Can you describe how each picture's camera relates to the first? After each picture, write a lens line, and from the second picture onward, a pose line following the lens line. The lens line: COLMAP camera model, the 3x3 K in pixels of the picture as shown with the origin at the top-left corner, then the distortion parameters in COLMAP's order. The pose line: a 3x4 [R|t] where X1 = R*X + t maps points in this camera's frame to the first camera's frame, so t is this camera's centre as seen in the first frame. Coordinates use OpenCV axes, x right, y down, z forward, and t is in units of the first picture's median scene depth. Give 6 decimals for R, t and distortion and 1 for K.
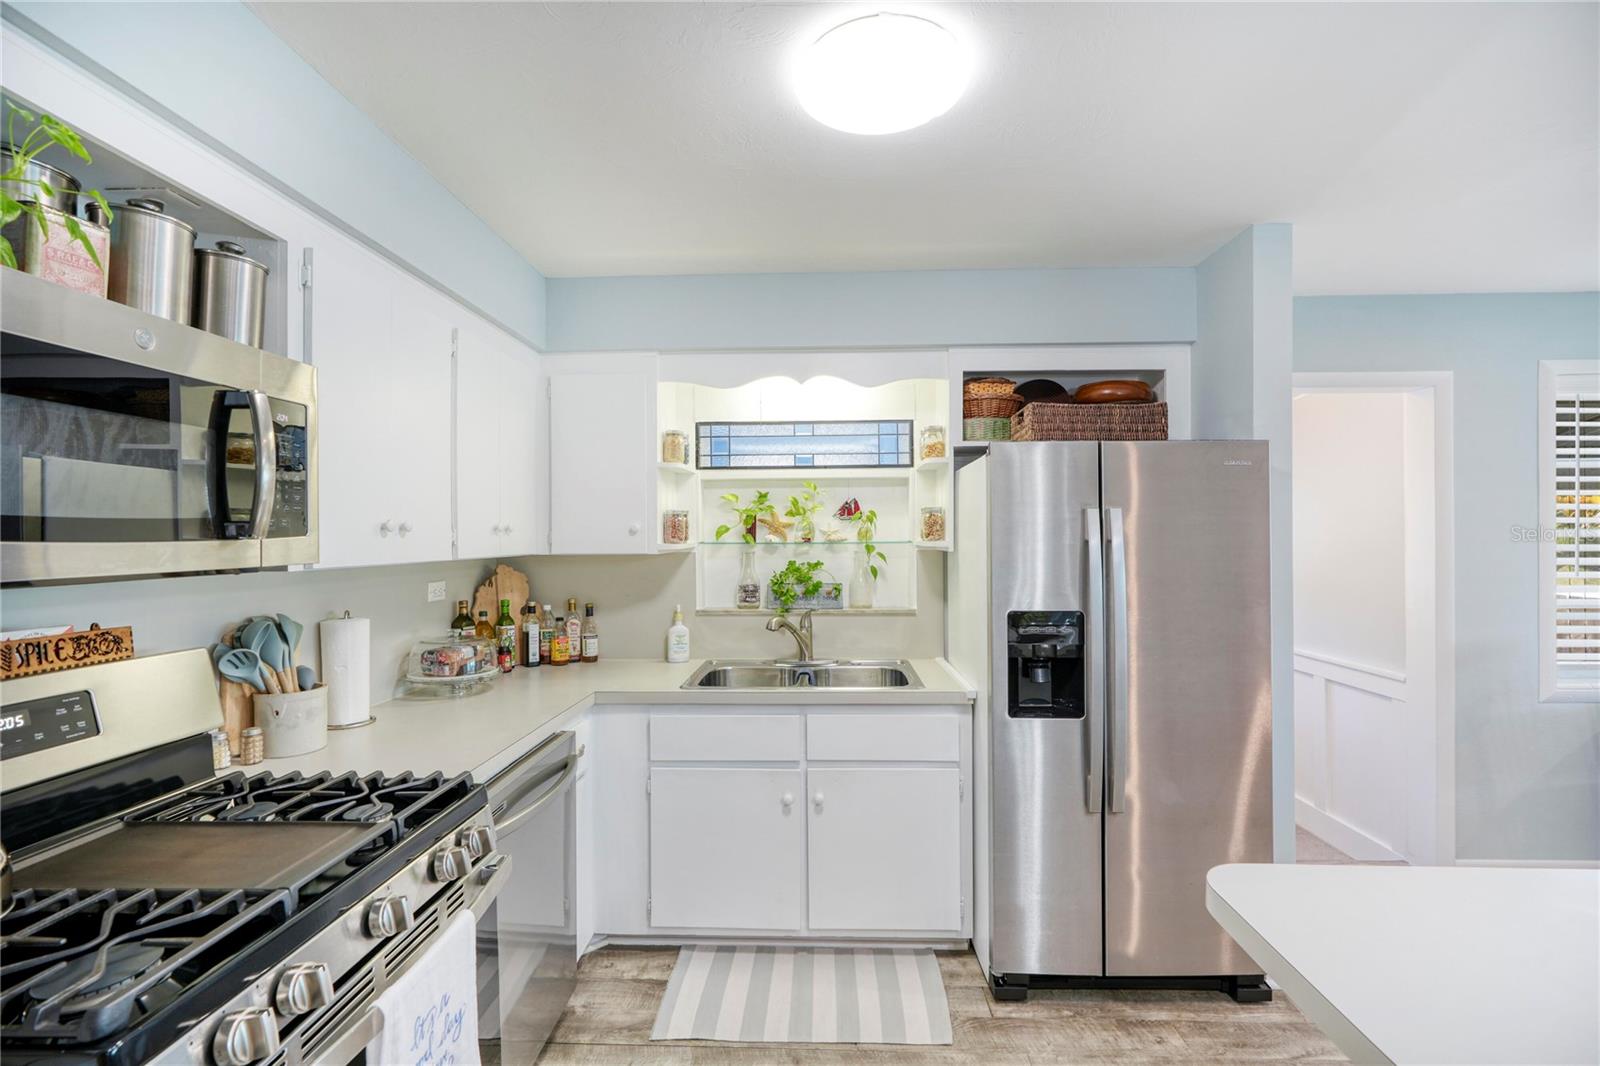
lens RADIAL K [[721.9, 0, 806.7], [0, 721.9, 541.8], [0, 0, 1]] dist [-0.009393, 0.004002]
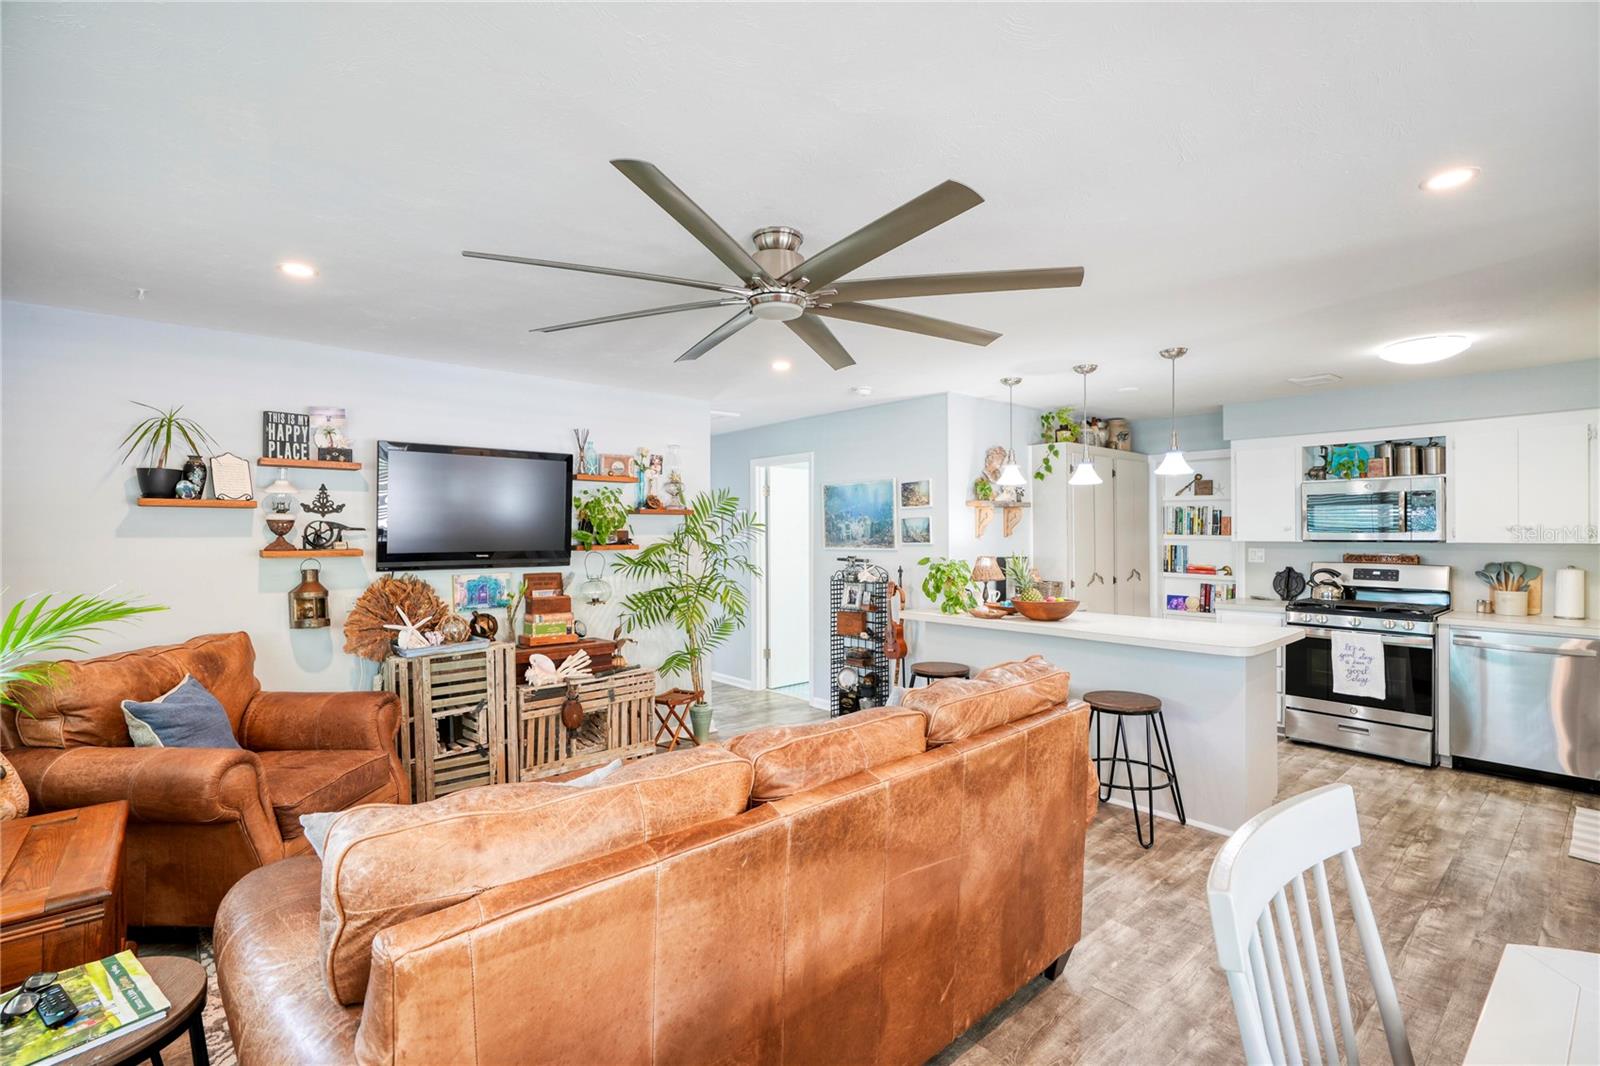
lens RADIAL K [[721.9, 0, 803.1], [0, 721.9, 538.8], [0, 0, 1]] dist [-0.009393, 0.004002]
pose [[-0.734998, 0.012530, -0.677954, 2.331107], [0.002431, 0.999872, 0.015844, -0.022387], [0.678065, 0.009998, -0.734934, 0.947010]]
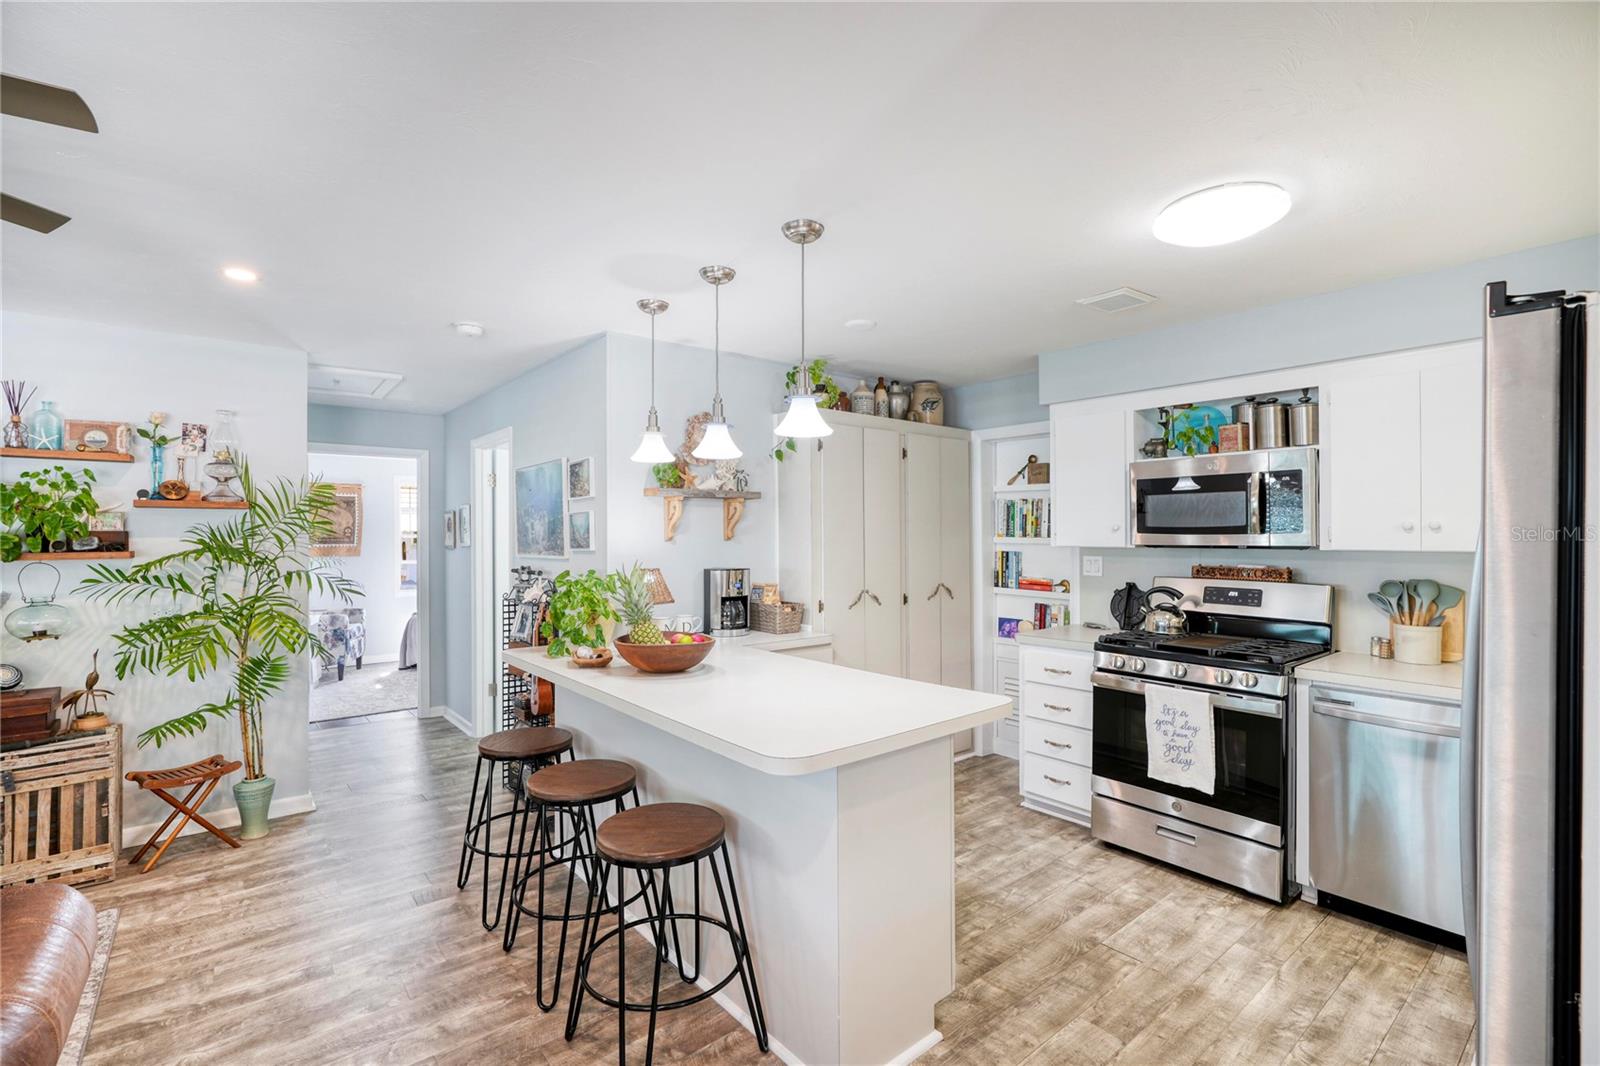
lens RADIAL K [[721.9, 0, 807.6], [0, 721.9, 538.4], [0, 0, 1]] dist [-0.009393, 0.004002]
pose [[-0.749314, 0.009967, -0.662140, 1.155574], [0.002175, 0.999918, 0.012589, -0.013875], [0.662212, 0.007993, -0.749274, 1.059073]]
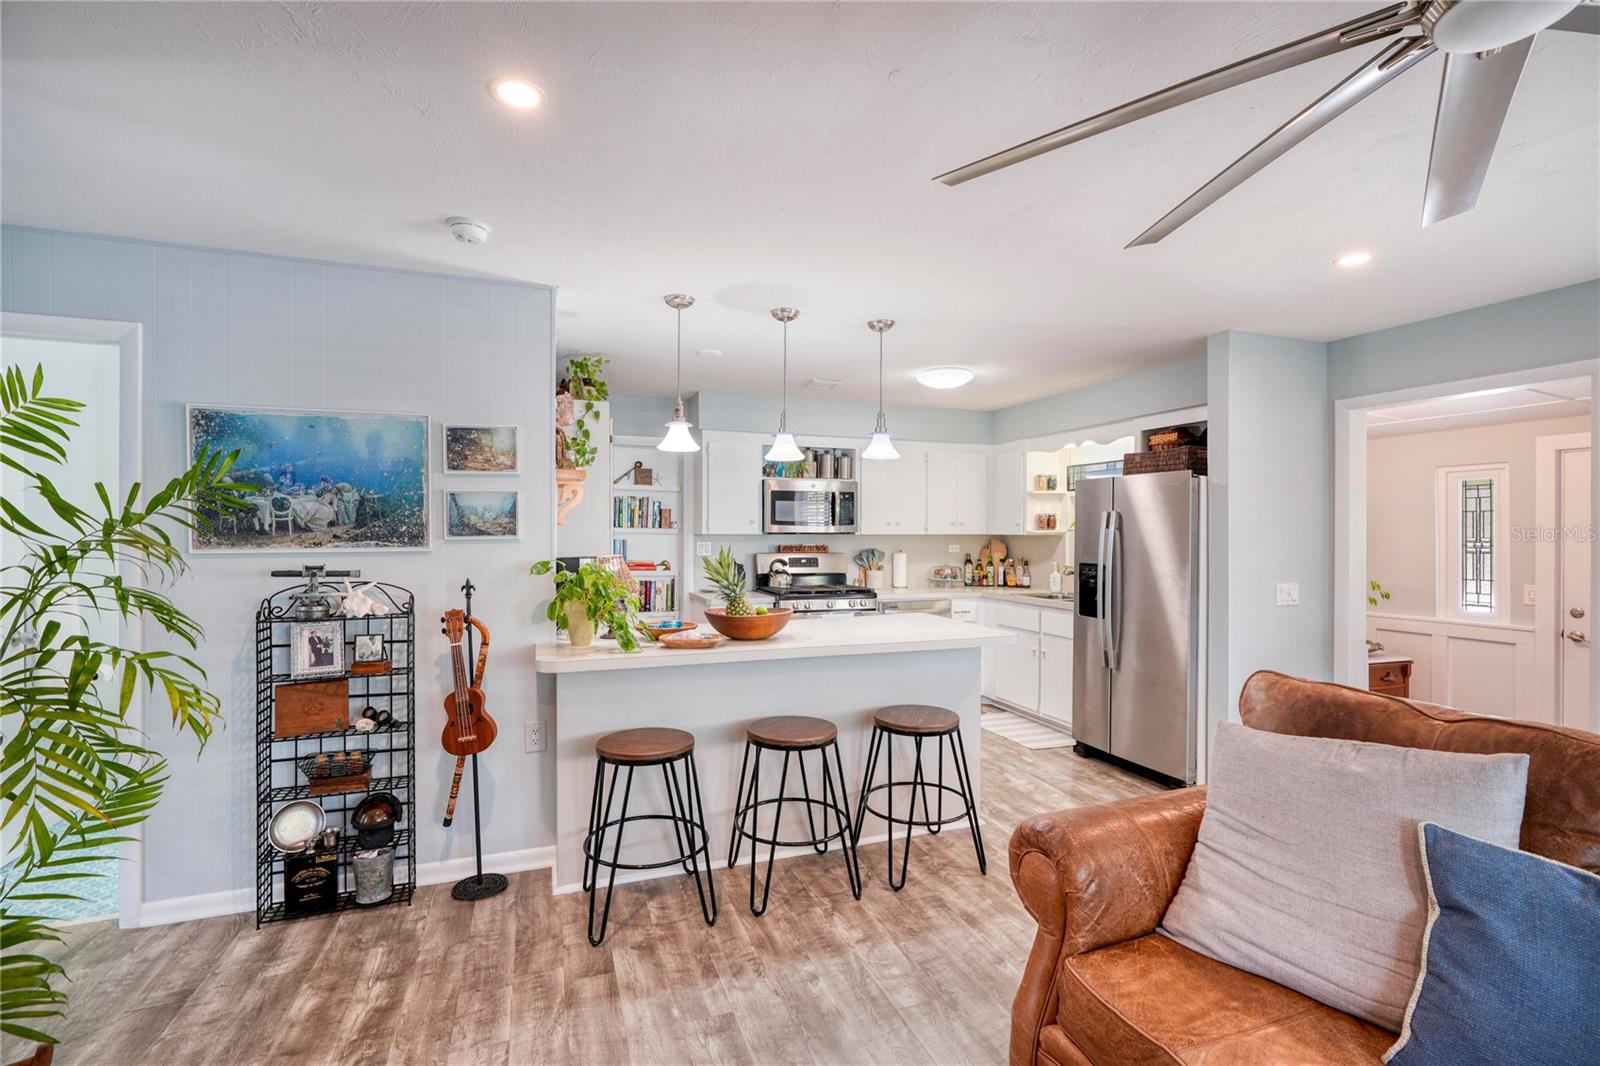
lens RADIAL K [[721.9, 0, 795.8], [0, 721.9, 529.1], [0, 0, 1]] dist [-0.009393, 0.004002]
pose [[0.368975, 0.003744, -0.929432, 1.904934], [-0.010912, 0.999940, -0.000304, 0.010311], [0.929375, 0.010254, 0.368994, -0.507431]]
